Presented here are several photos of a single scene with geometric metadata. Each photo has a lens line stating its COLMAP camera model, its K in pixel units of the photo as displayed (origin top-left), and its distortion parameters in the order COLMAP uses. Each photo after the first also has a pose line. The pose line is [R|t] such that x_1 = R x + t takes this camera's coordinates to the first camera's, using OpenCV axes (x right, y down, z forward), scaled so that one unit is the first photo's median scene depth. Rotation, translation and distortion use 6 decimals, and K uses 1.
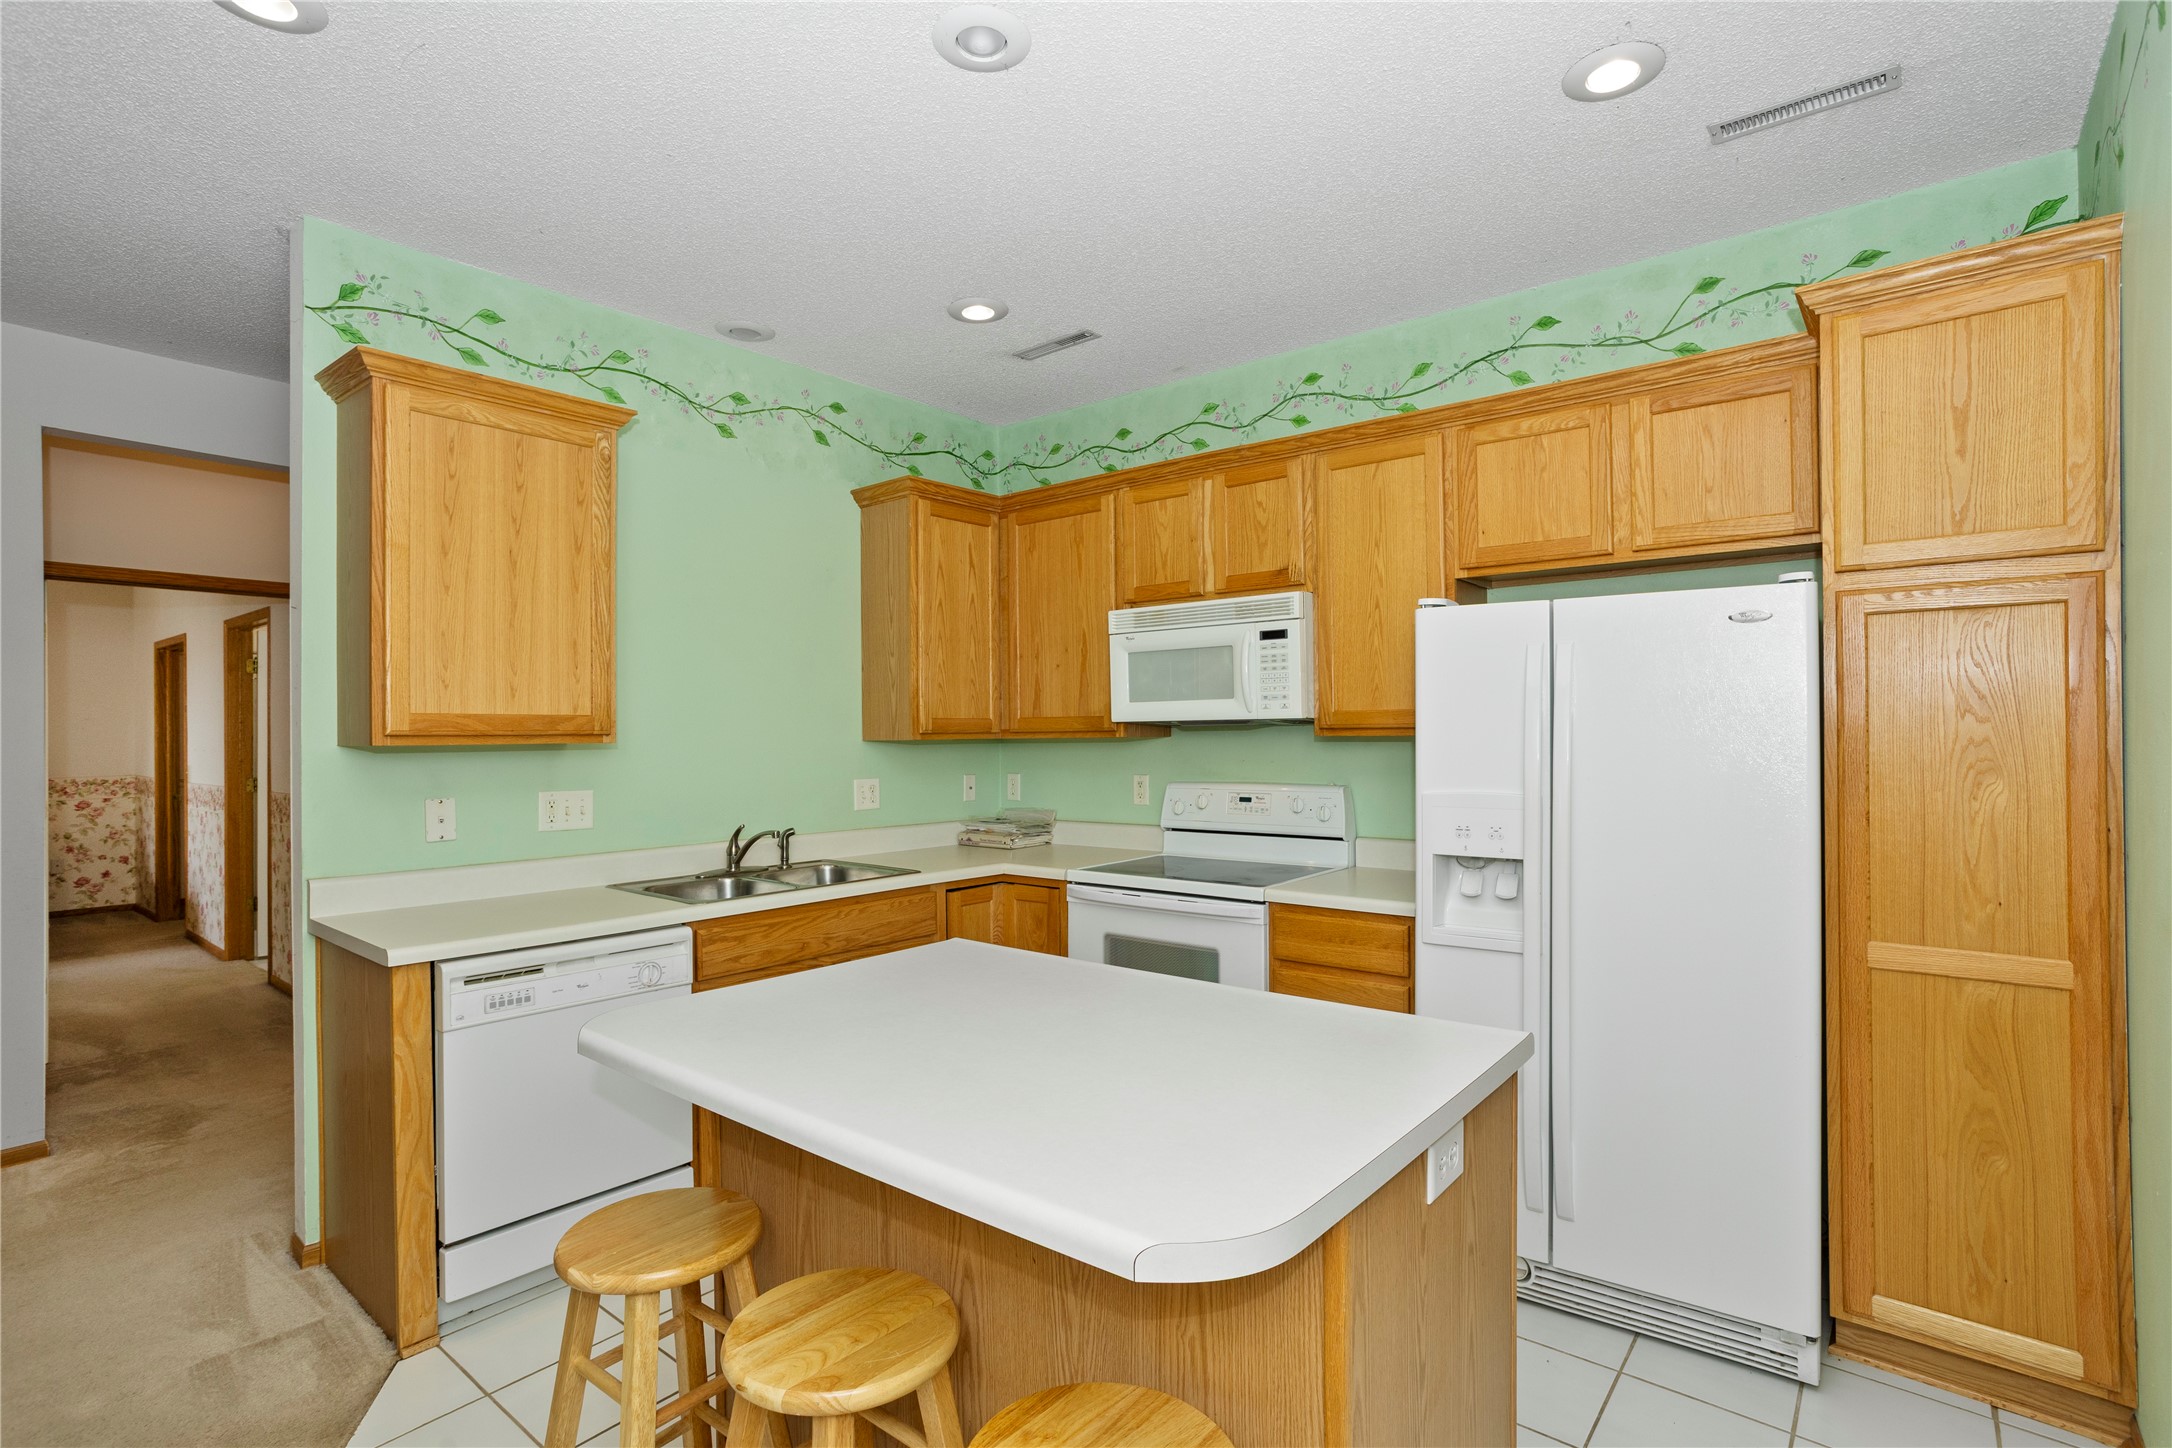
lens RADIAL K [[1038.8, 0, 1086.0], [0, 1038.8, 724.0], [0, 0, 1]] dist [-0.049888, 0.033192]
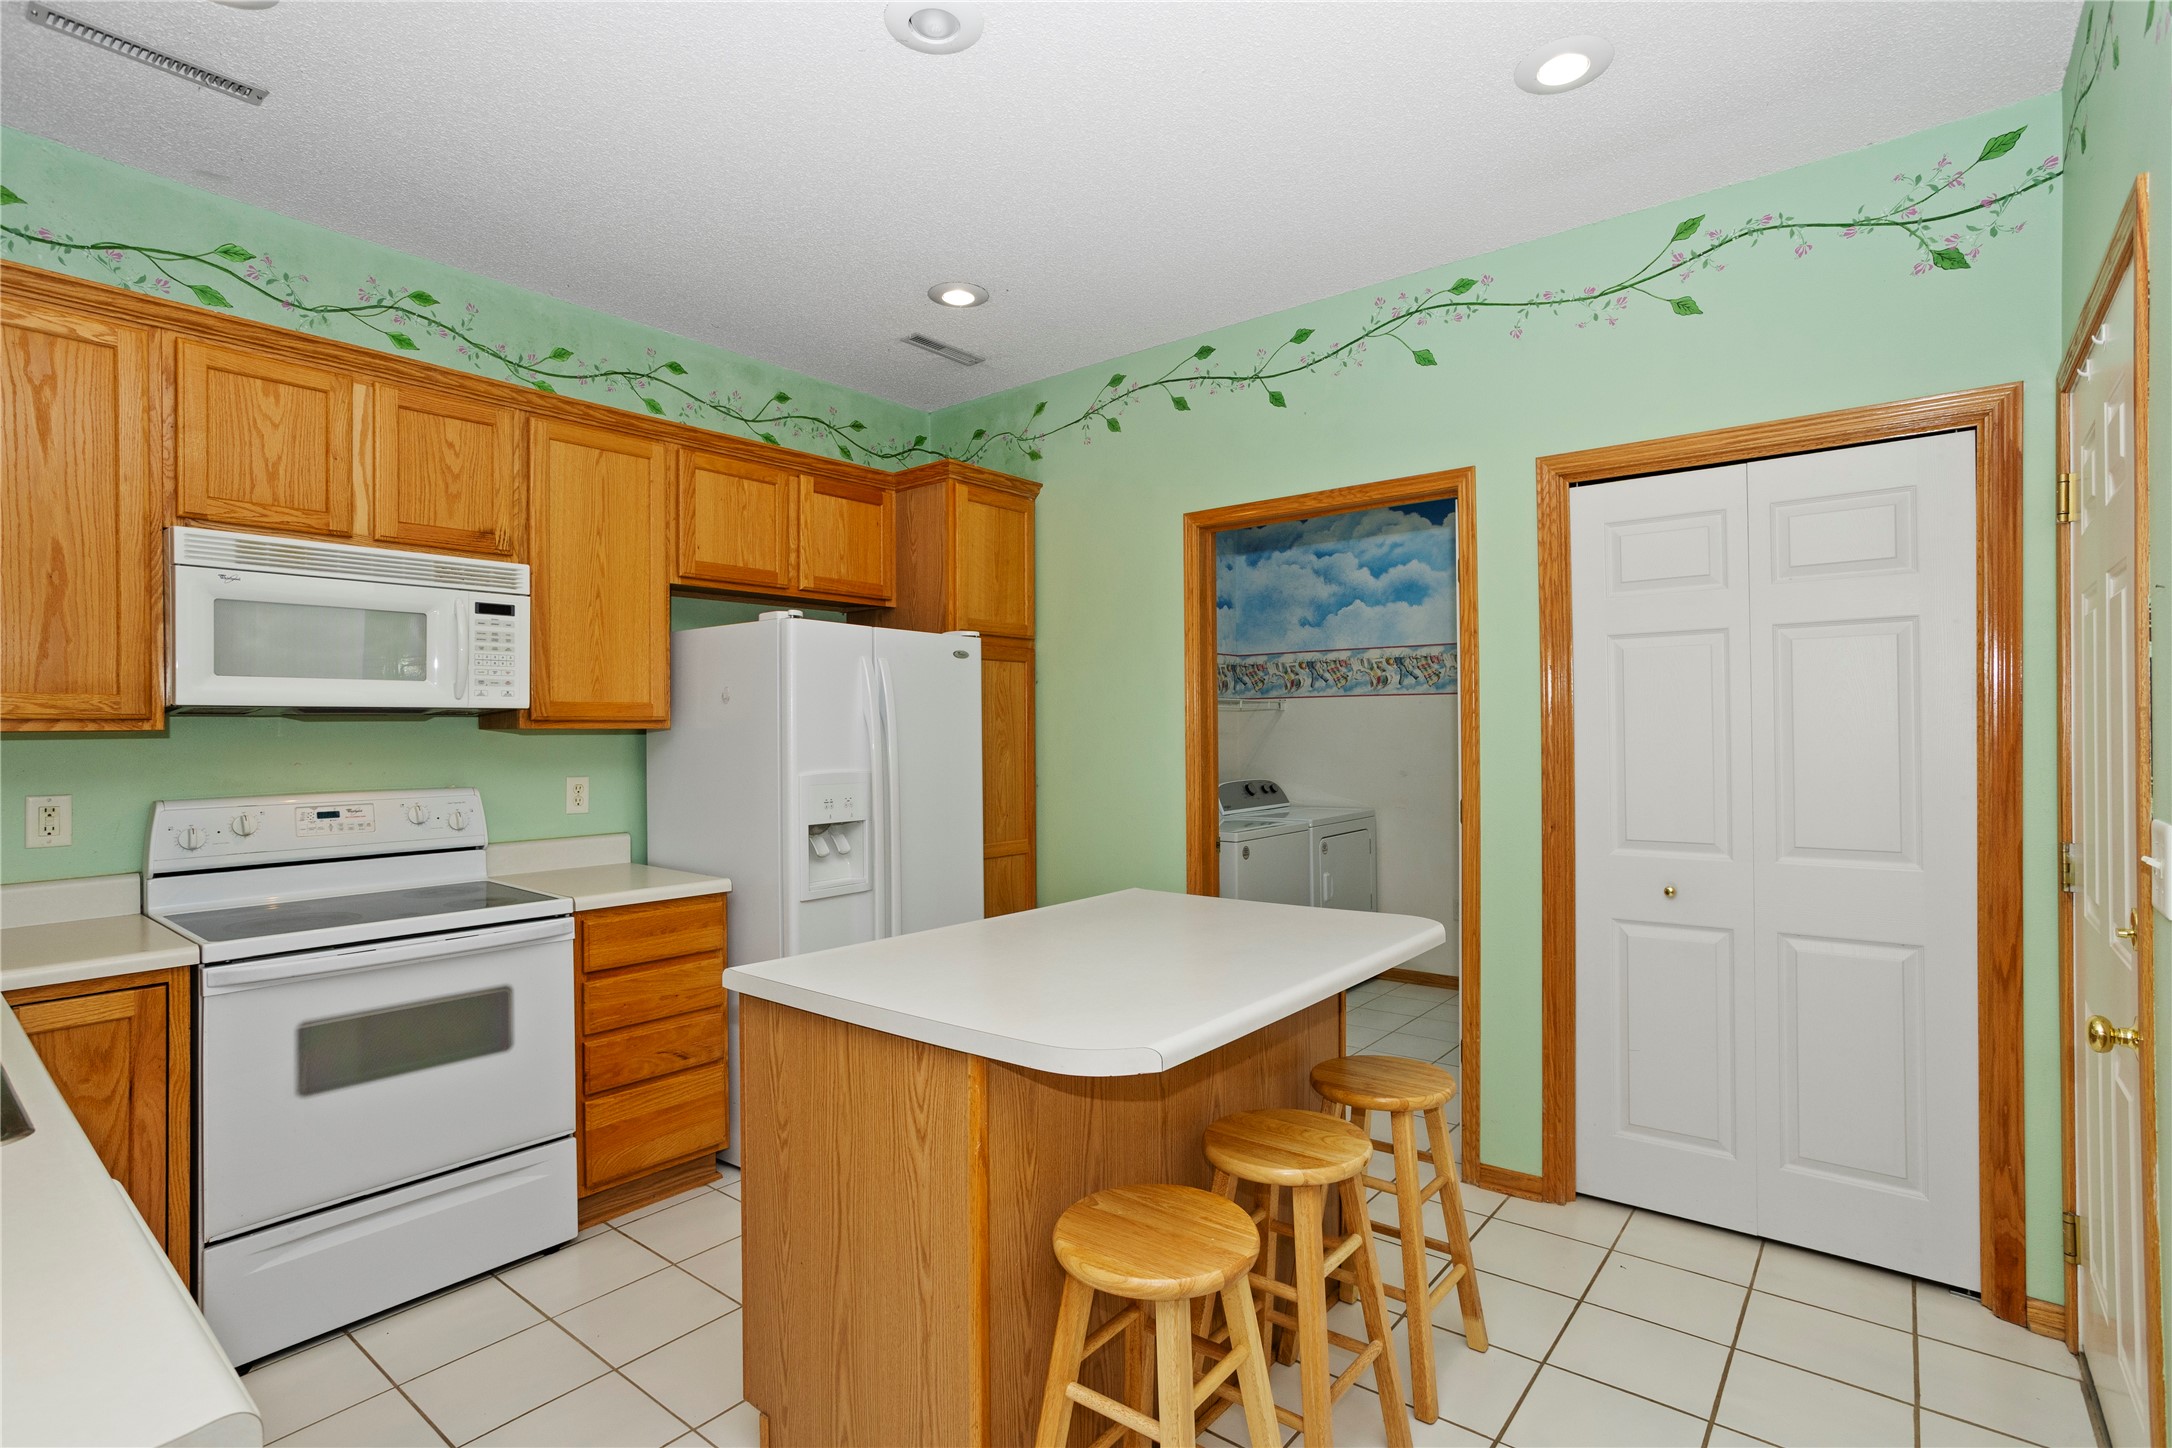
lens RADIAL K [[1038.8, 0, 1086.0], [0, 1038.8, 724.0], [0, 0, 1]] dist [-0.049888, 0.033192]
pose [[0.003332, 0.012286, 0.999919, -0.664235], [-0.003266, 0.999919, -0.012275, 0.017039], [-0.999989, -0.003224, 0.003372, 0.518290]]
